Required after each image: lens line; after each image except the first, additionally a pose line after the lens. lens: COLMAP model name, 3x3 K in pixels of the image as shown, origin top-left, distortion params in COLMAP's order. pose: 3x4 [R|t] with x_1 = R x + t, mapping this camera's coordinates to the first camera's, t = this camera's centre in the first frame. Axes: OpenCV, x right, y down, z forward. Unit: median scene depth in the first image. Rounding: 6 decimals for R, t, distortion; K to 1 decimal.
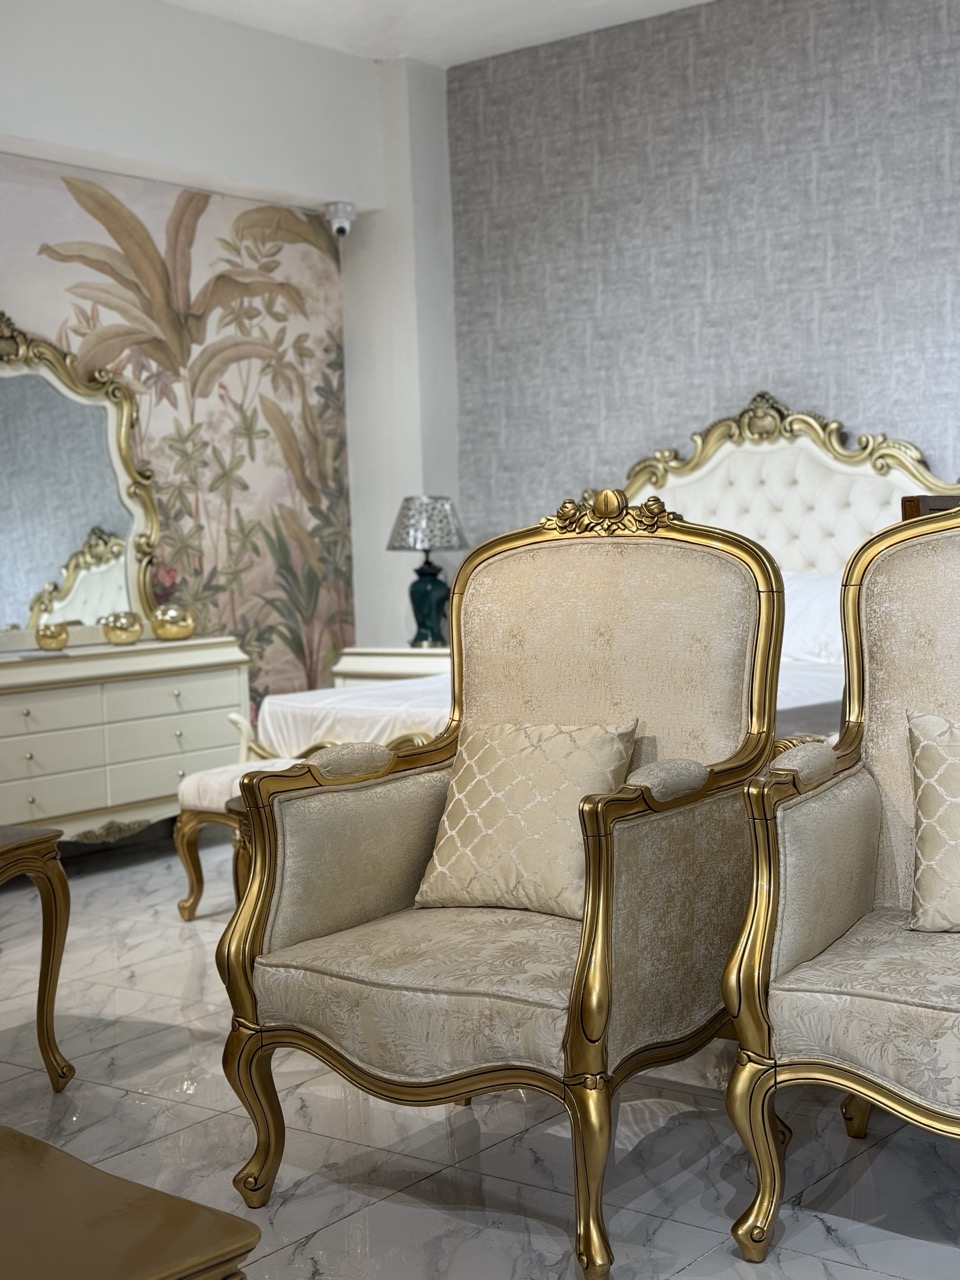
lens RADIAL K [[1809.5, 0, 480.0], [0, 1809.5, 640.0], [0, 0, 1]] dist [0.205472, -0.454068]
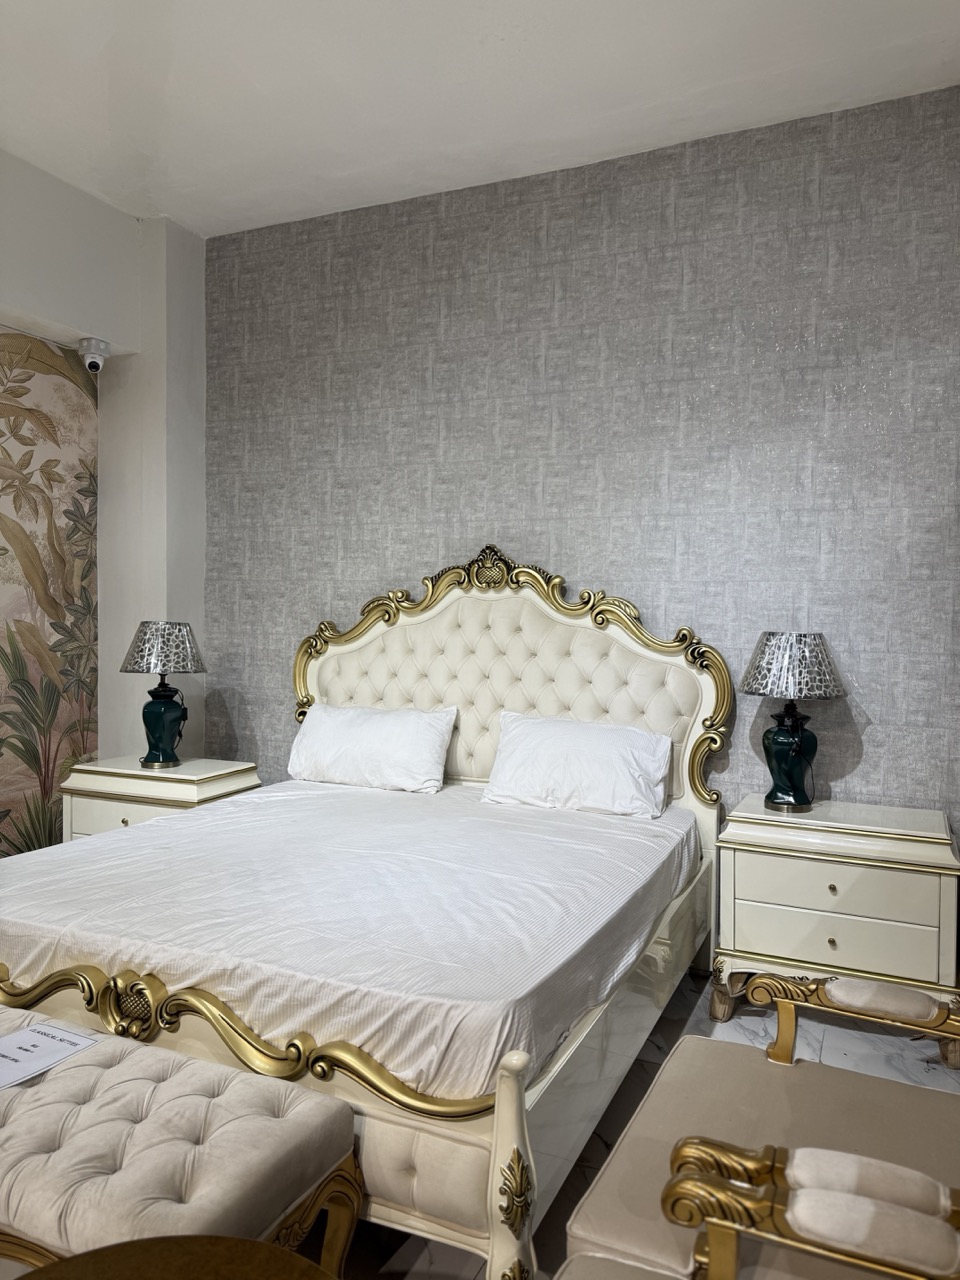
lens RADIAL K [[896.7, 0, 490.3], [0, 896.7, 643.5], [0, 0, 1]] dist [0.150431, -0.298138]
pose [[0.966764, 0.039506, 0.252601, 0.019841], [-0.032782, 0.998989, -0.030773, -0.057215], [-0.253561, 0.021469, 0.967081, 0.454856]]
